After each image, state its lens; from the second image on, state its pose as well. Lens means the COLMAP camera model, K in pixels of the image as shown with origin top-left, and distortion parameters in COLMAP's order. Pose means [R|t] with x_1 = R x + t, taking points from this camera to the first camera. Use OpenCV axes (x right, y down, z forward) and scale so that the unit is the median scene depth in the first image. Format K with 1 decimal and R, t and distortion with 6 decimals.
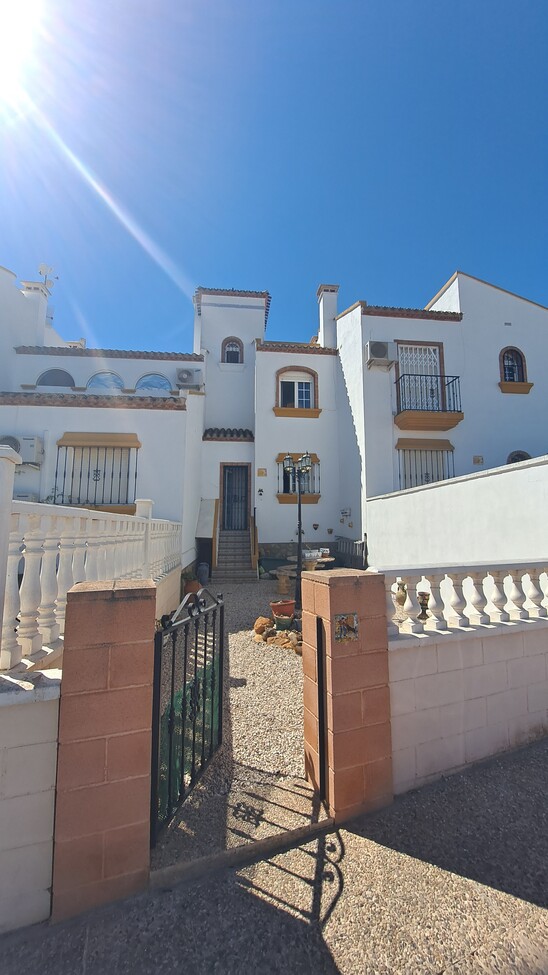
lens RADIAL K [[387.3, 0, 278.8], [0, 387.3, 476.5], [0, 0, 1]] dist [-0.000667, -0.013377]
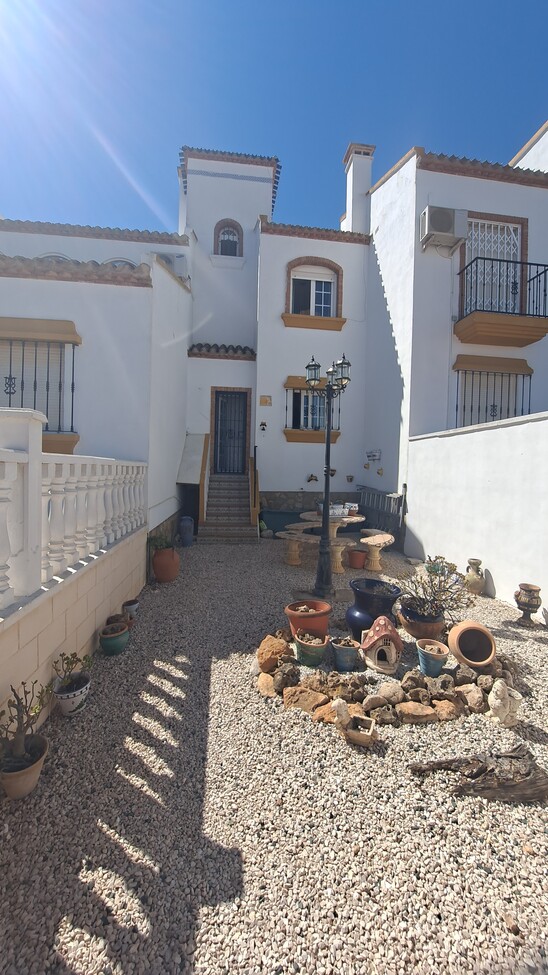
lens RADIAL K [[387.3, 0, 278.8], [0, 387.3, 476.5], [0, 0, 1]] dist [-0.000667, -0.013377]
pose [[0.999595, 0.026645, 0.009960, -0.022832], [-0.027825, 0.988620, 0.147841, 0.026734], [-0.005907, -0.148058, 0.988961, 0.243753]]
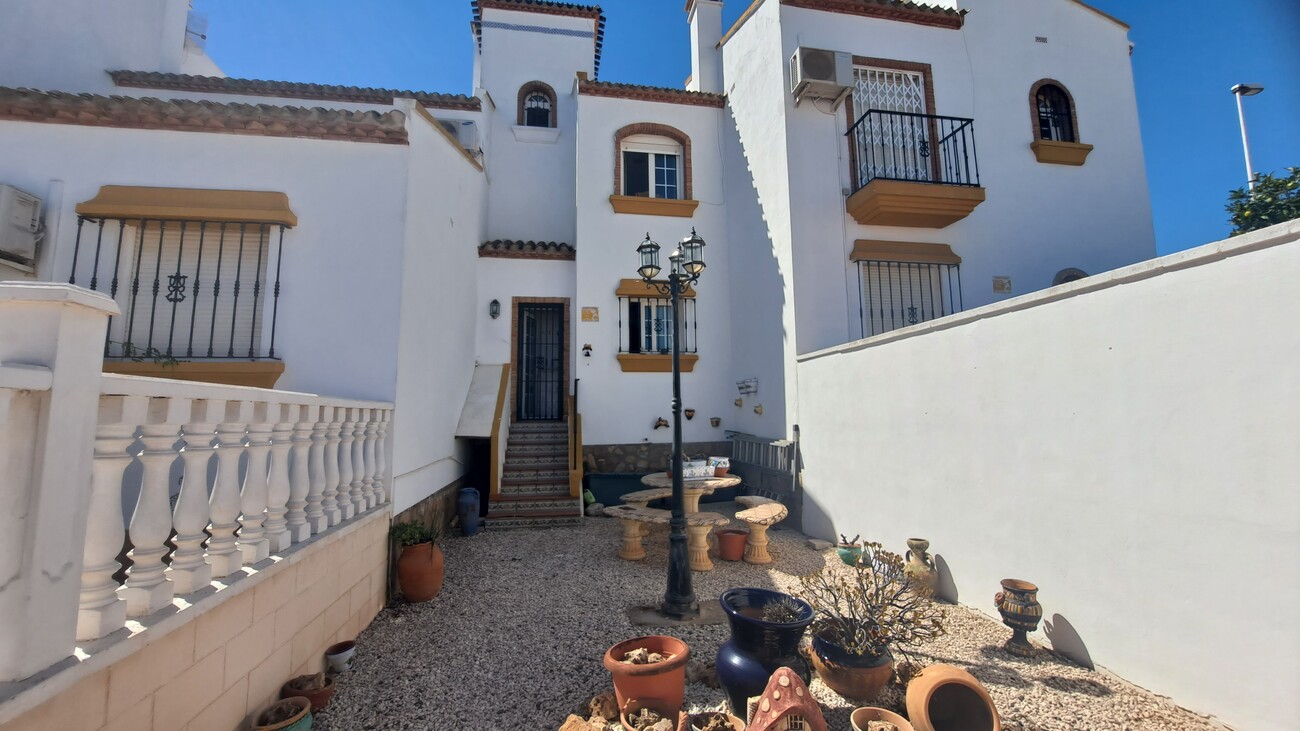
lens RADIAL K [[519.0, 0, 639.4], [0, 519.0, 356.1], [0, 0, 1]] dist [-0.012643, -0.004493]
pose [[0.999006, -0.003058, 0.044481, -0.007189], [0.002445, 0.999901, 0.013834, 0.042538], [-0.044519, -0.013712, 0.998914, 0.307639]]
